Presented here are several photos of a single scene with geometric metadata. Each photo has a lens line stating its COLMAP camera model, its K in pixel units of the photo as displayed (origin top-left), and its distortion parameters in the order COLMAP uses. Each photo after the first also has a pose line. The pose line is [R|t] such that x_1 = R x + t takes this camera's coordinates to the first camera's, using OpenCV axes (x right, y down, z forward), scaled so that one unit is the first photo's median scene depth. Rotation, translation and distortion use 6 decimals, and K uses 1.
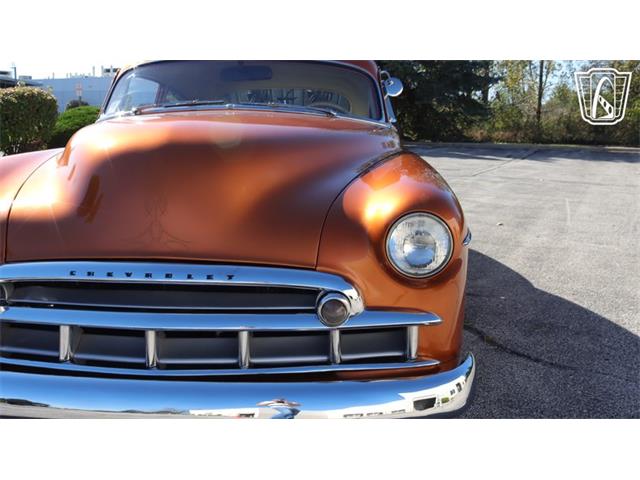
lens RADIAL K [[520.5, 0, 326.5], [0, 520.5, 242.8], [0, 0, 1]] dist [-0.141019, 0.120940]
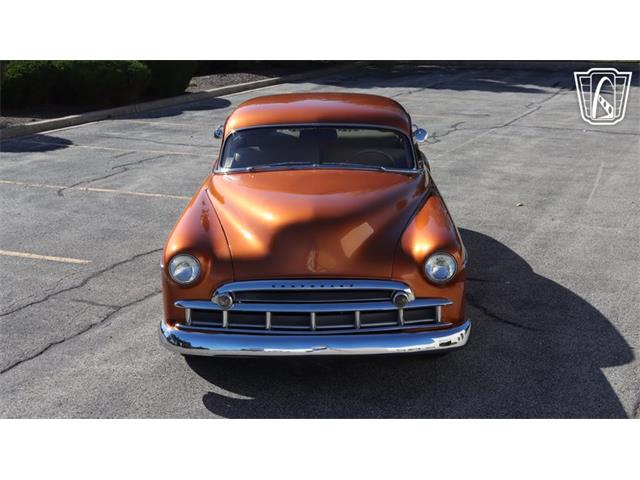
lens RADIAL K [[665.4, 0, 320.0], [0, 665.4, 240.0], [0, 0, 1]] dist [-0.101363, 0.053601]
pose [[0.999558, -0.028955, -0.006741, -0.270458], [0.029303, 0.997824, 0.059056, -0.262743], [0.005017, -0.059227, 0.998232, -1.567056]]
